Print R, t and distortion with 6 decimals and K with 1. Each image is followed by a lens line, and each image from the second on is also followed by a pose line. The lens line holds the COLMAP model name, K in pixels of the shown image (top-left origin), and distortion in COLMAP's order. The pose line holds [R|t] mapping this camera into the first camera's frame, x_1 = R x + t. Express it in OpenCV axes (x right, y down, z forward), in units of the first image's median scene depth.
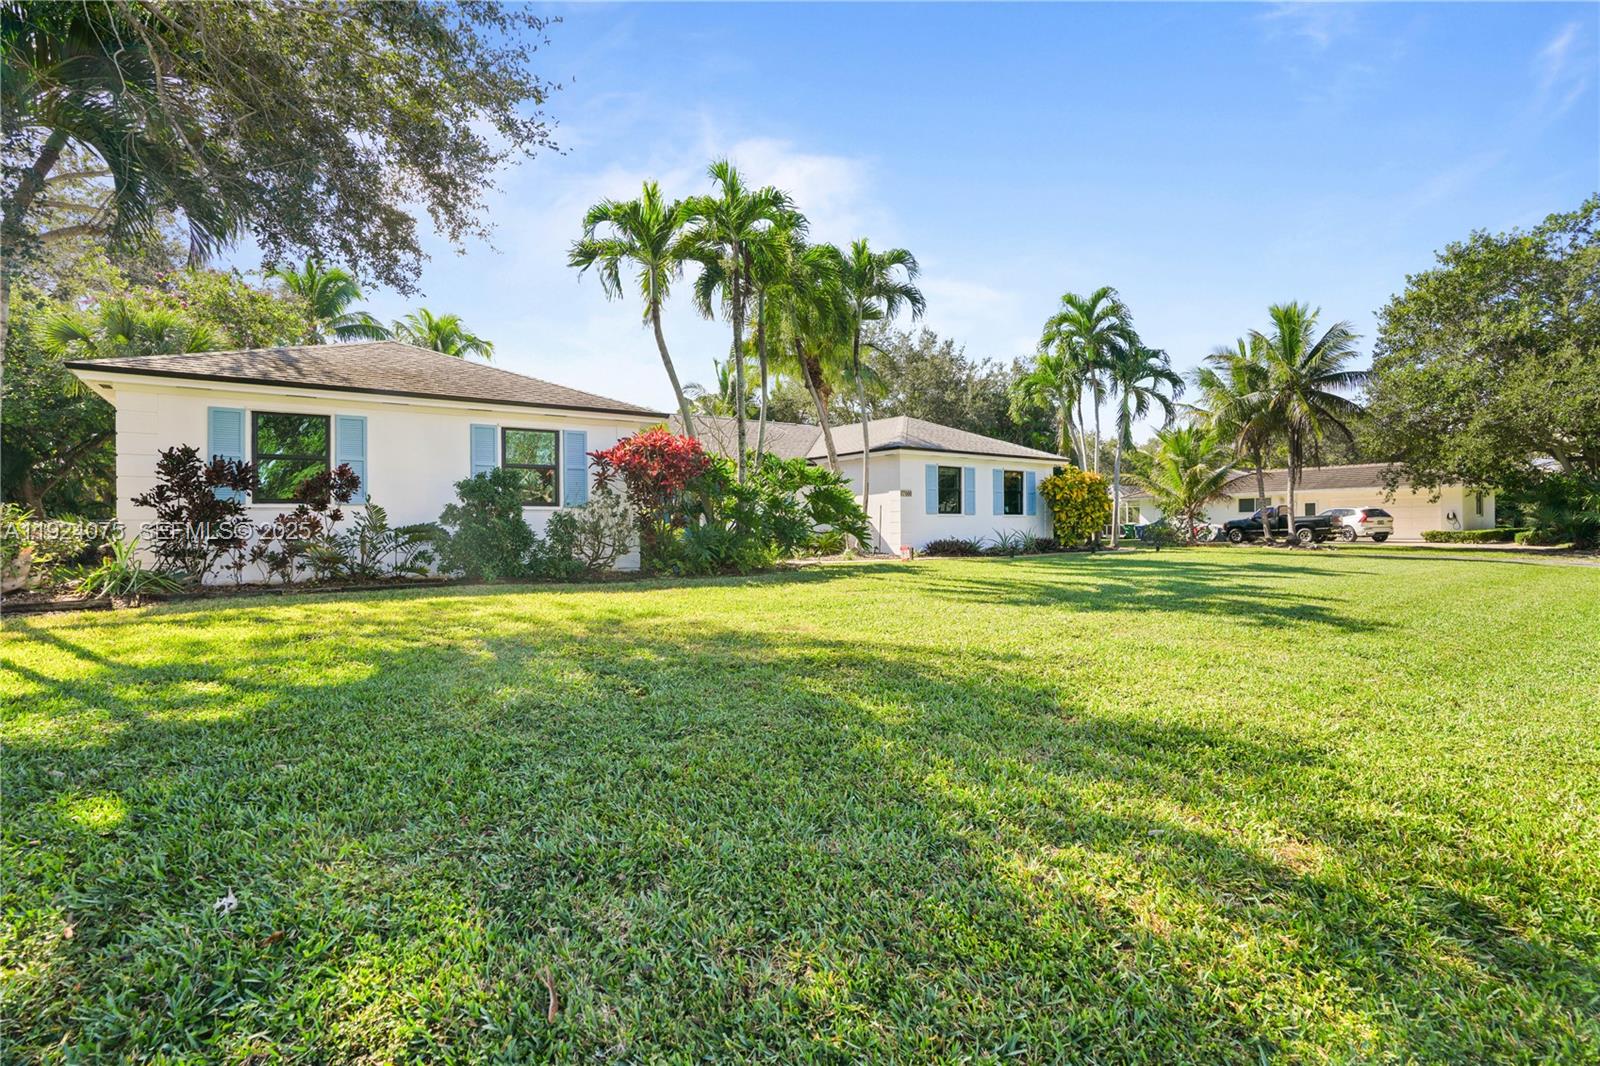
lens RADIAL K [[781.9, 0, 795.0], [0, 781.9, 513.6], [0, 0, 1]] dist [-0.043423, 0.000128]
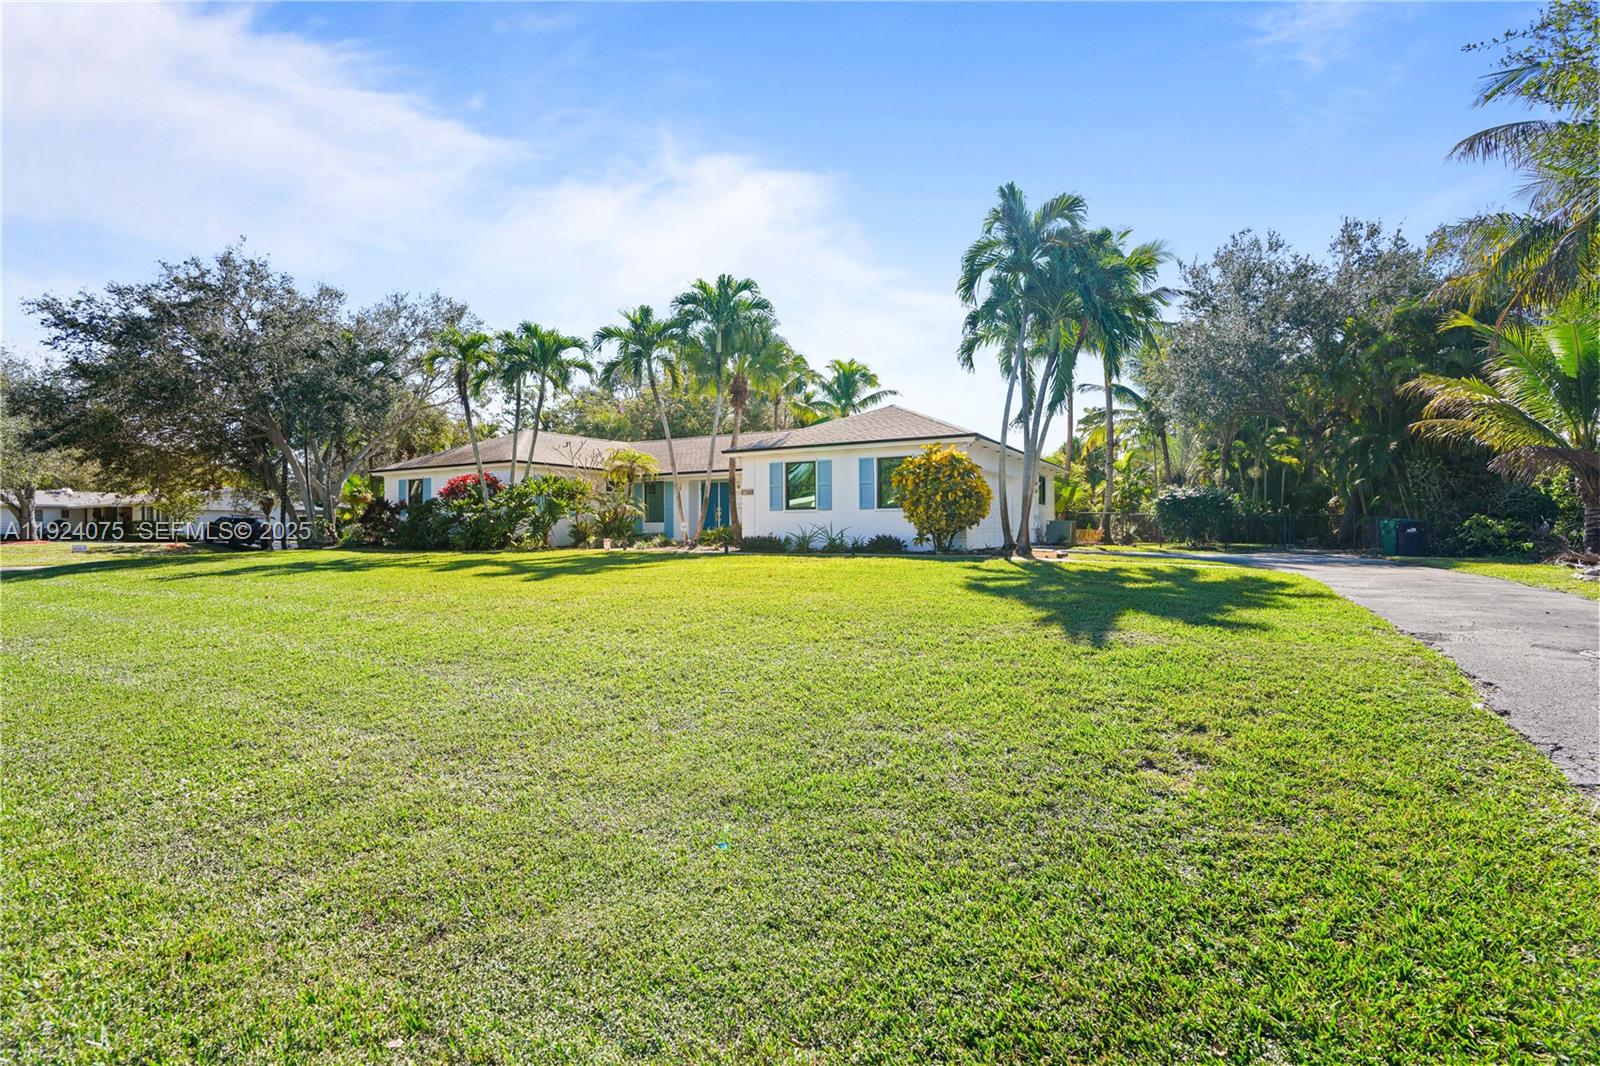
lens RADIAL K [[756.5, 0, 803.7], [0, 756.5, 500.6], [0, 0, 1]] dist [-0.043394, 0.012572]
pose [[0.360202, -0.055276, -0.931235, 1.116856], [0.001037, 0.998266, -0.058853, 0.045636], [0.932874, 0.020233, 0.359635, 0.687141]]
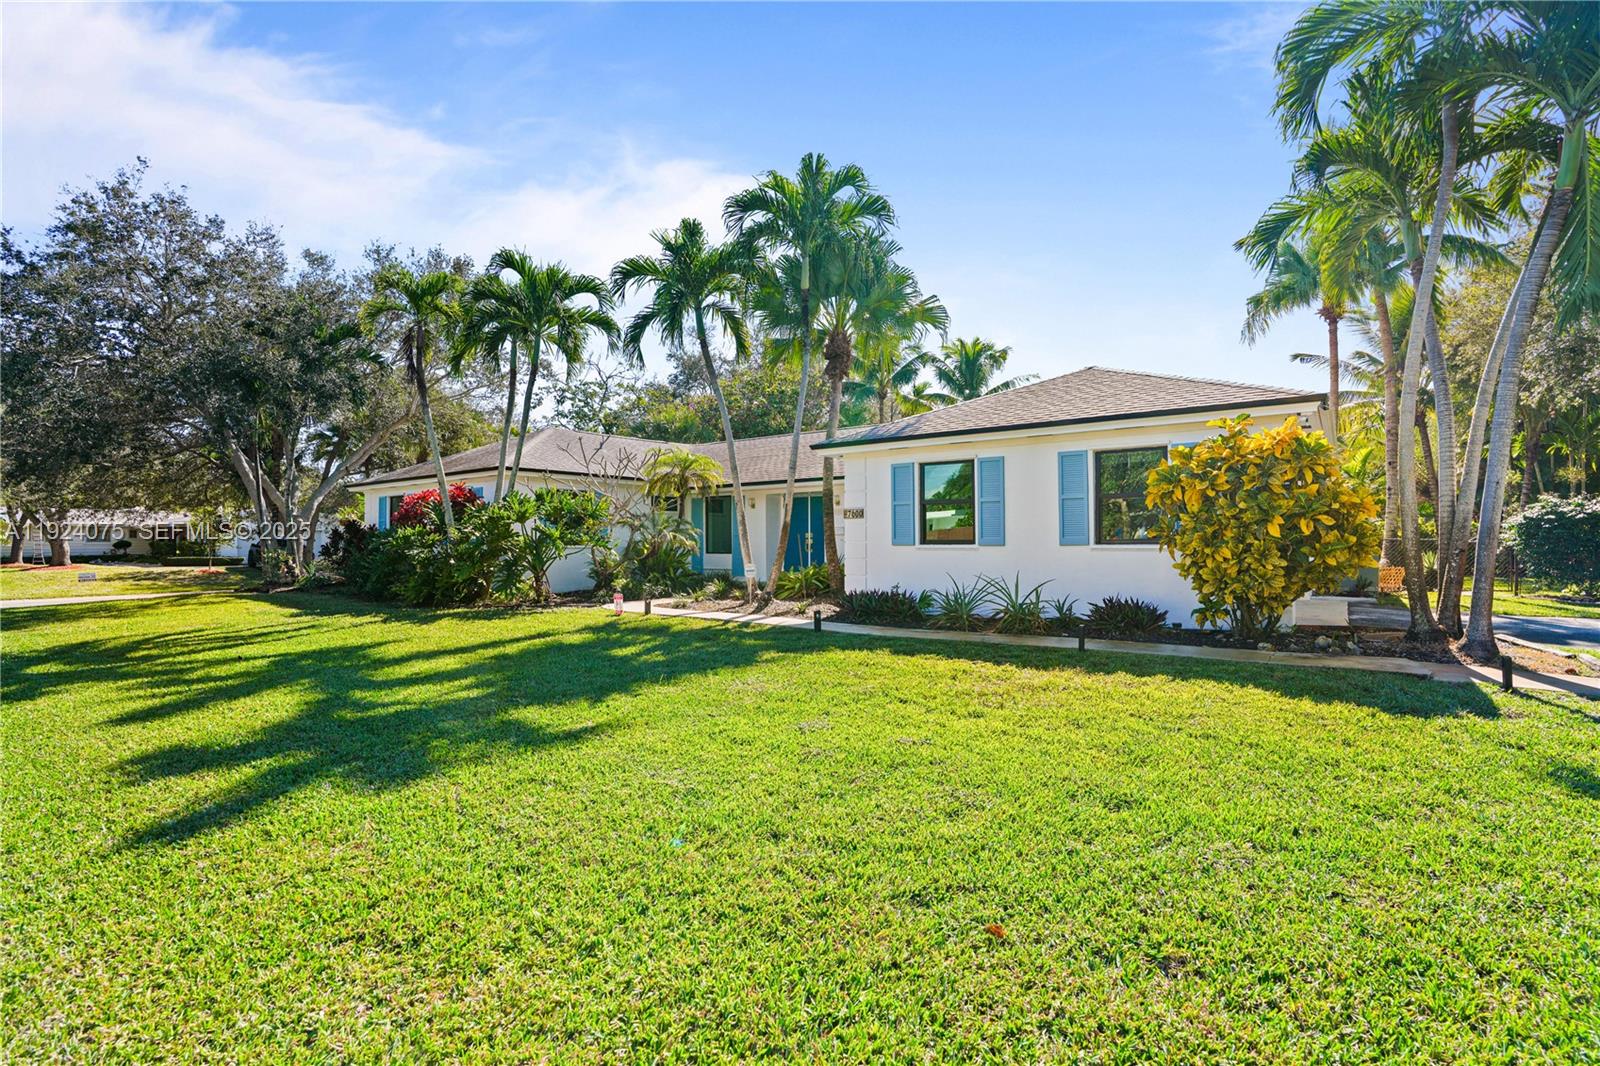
lens RADIAL K [[756.5, 0, 803.7], [0, 756.5, 500.6], [0, 0, 1]] dist [-0.043394, 0.012572]
pose [[0.239524, -0.070917, -0.968297, 0.713554], [0.000009, 0.997329, -0.073041, 0.007231], [0.970891, 0.017486, 0.238885, 0.800324]]
